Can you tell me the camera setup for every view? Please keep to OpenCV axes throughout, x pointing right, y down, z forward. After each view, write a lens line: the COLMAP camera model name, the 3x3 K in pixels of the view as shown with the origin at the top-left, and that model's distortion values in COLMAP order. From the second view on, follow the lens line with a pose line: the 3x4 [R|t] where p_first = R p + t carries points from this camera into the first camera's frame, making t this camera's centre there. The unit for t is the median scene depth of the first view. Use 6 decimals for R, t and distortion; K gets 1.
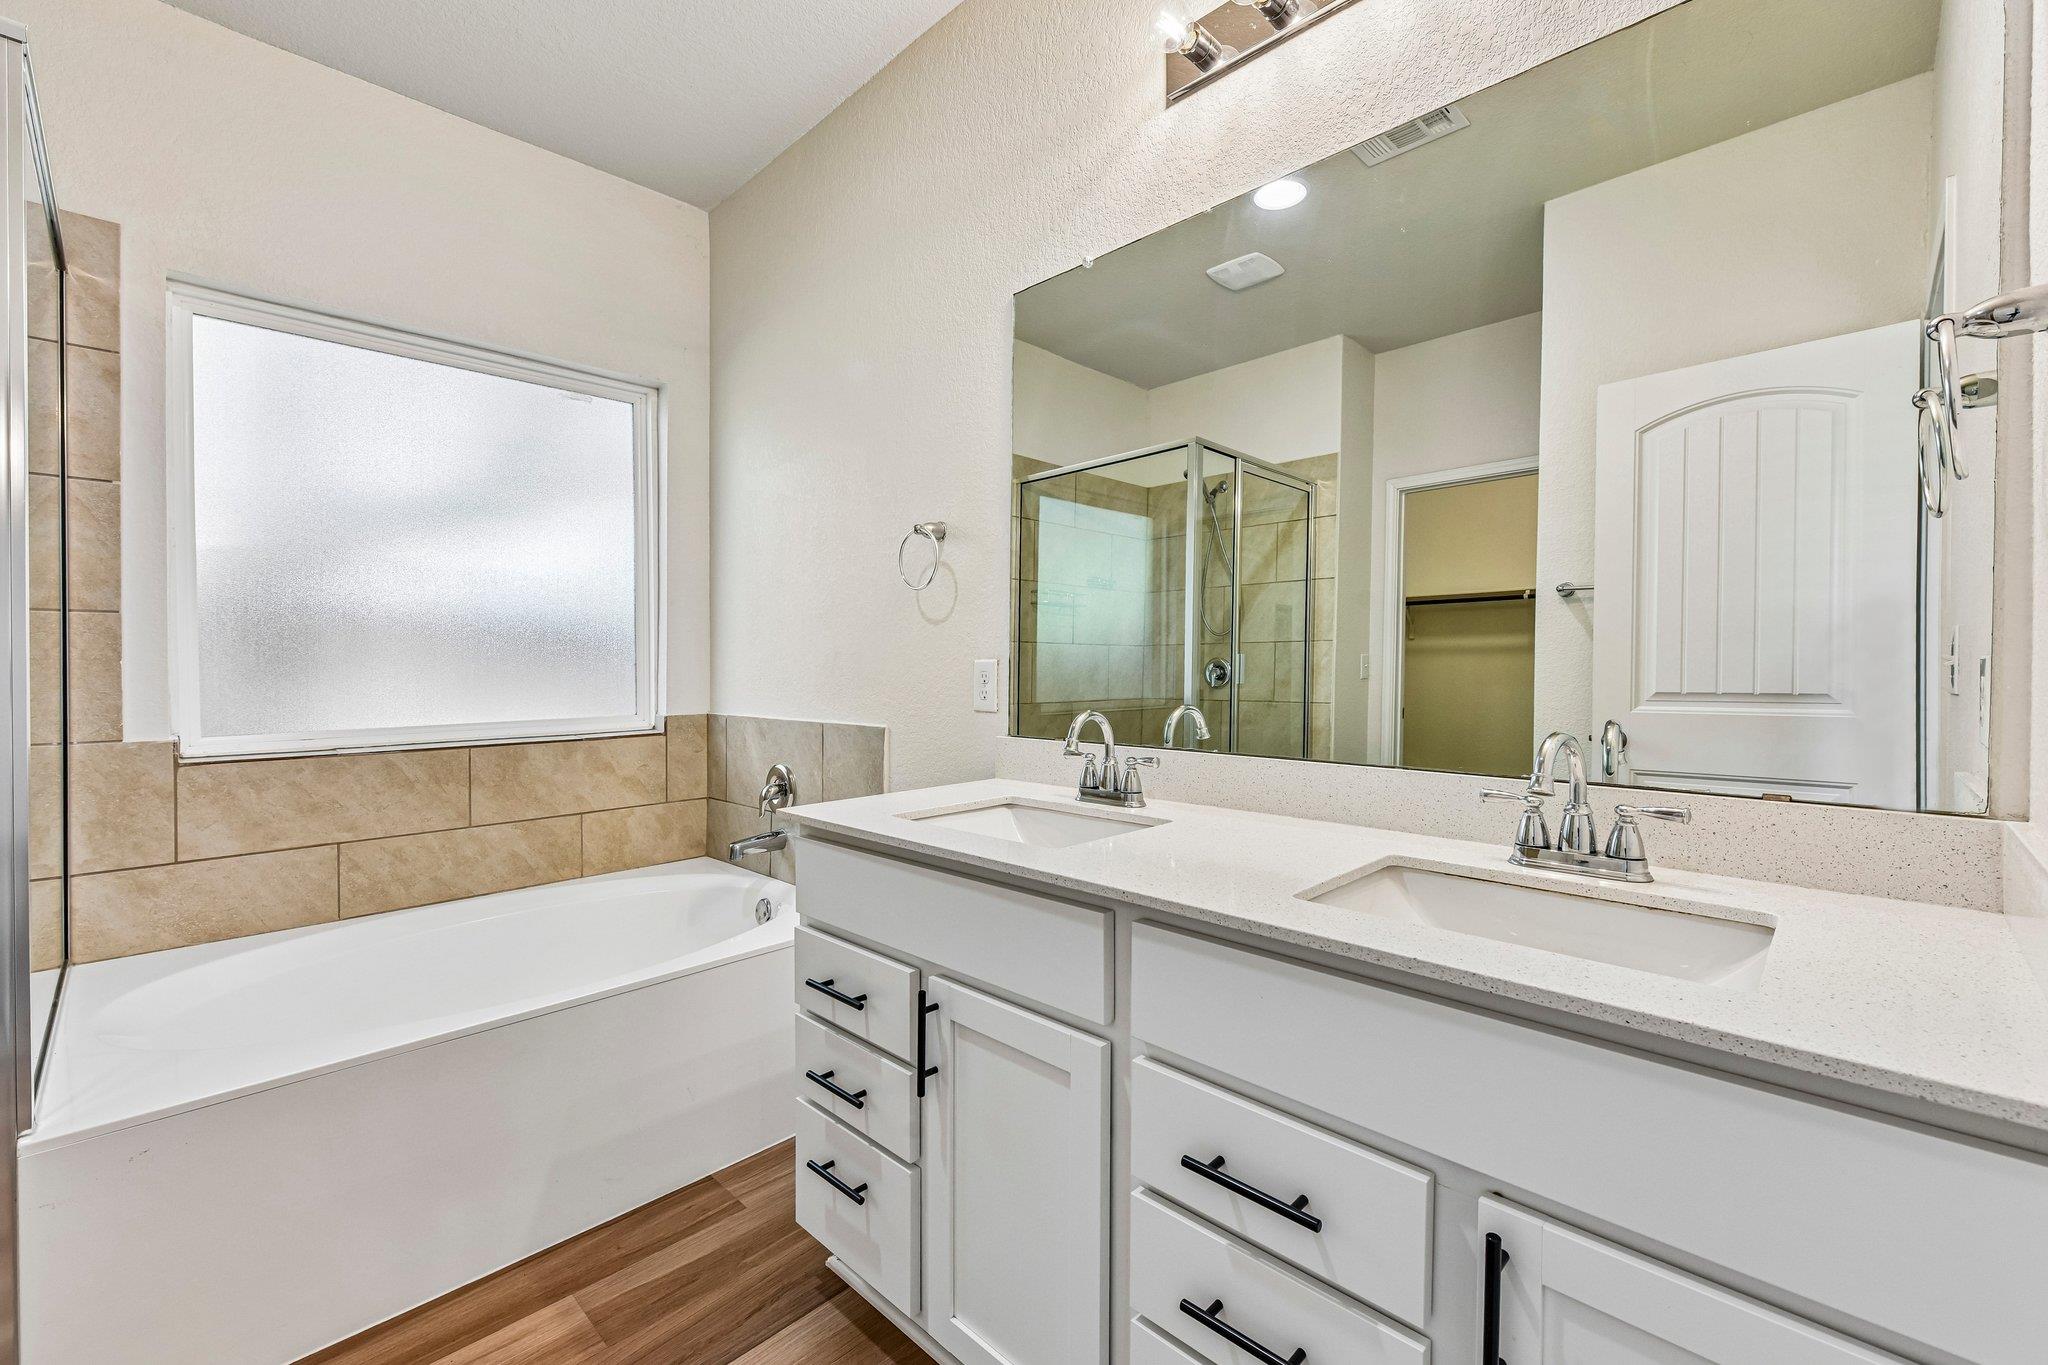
lens RADIAL K [[849.2, 0, 1024.0], [0, 849.2, 682.5], [0, 0, 1]] dist [0.001309, 0.000076]
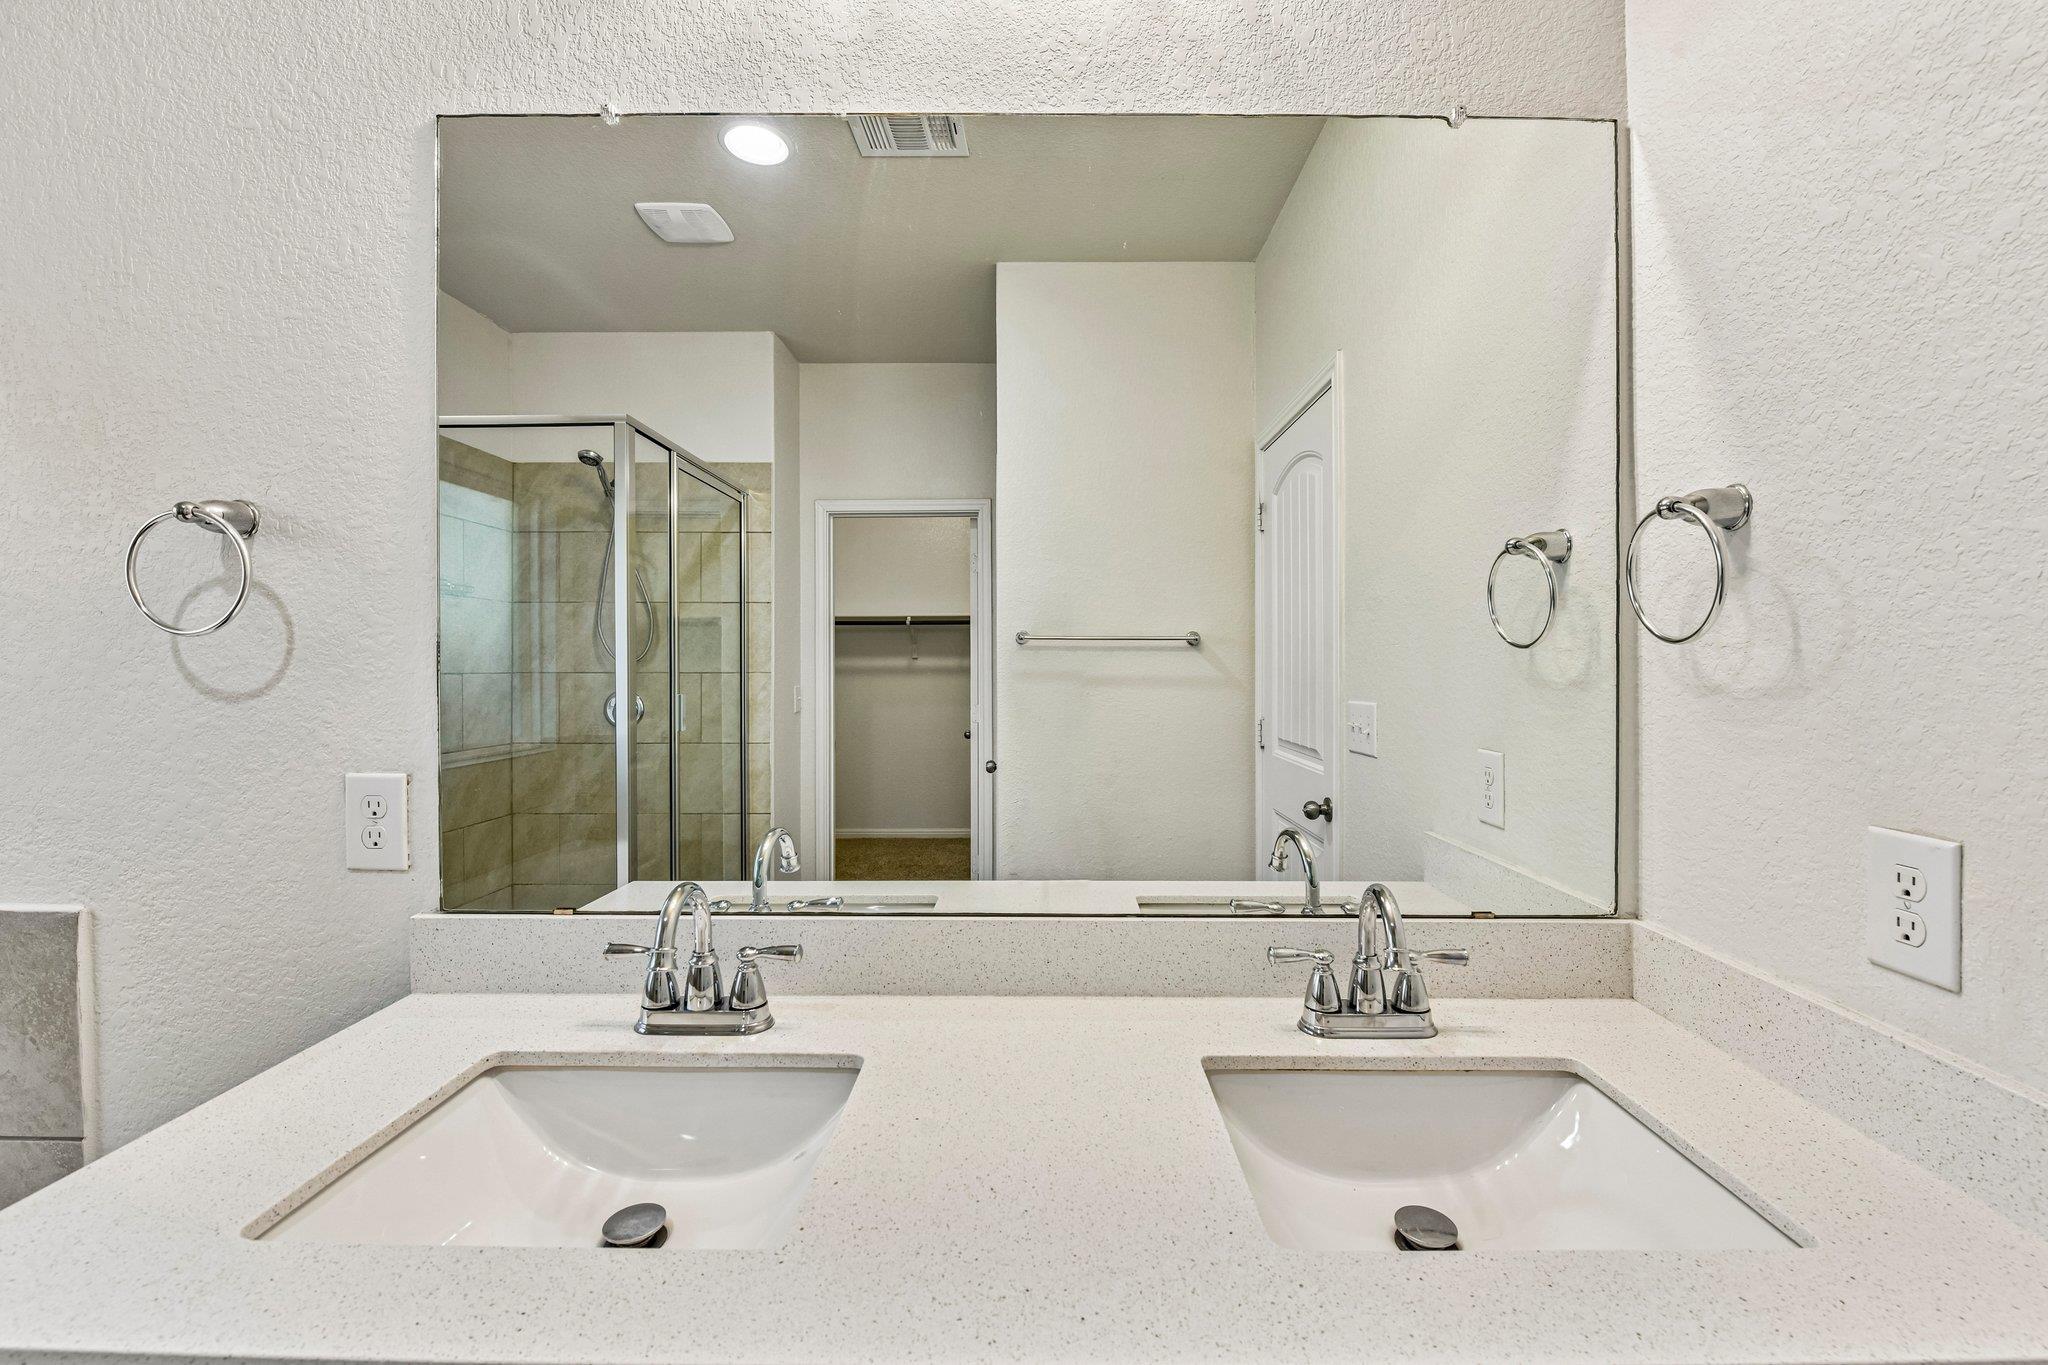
lens RADIAL K [[850.1, 0, 1032.0], [0, 850.1, 681.2], [0, 0, 1]] dist [-0.006720, -0.000191]
pose [[0.714038, -0.012040, 0.700004, -0.072442], [0.010053, 0.999925, 0.006945, -0.049732], [-0.700035, 0.002078, 0.714106, 0.192479]]
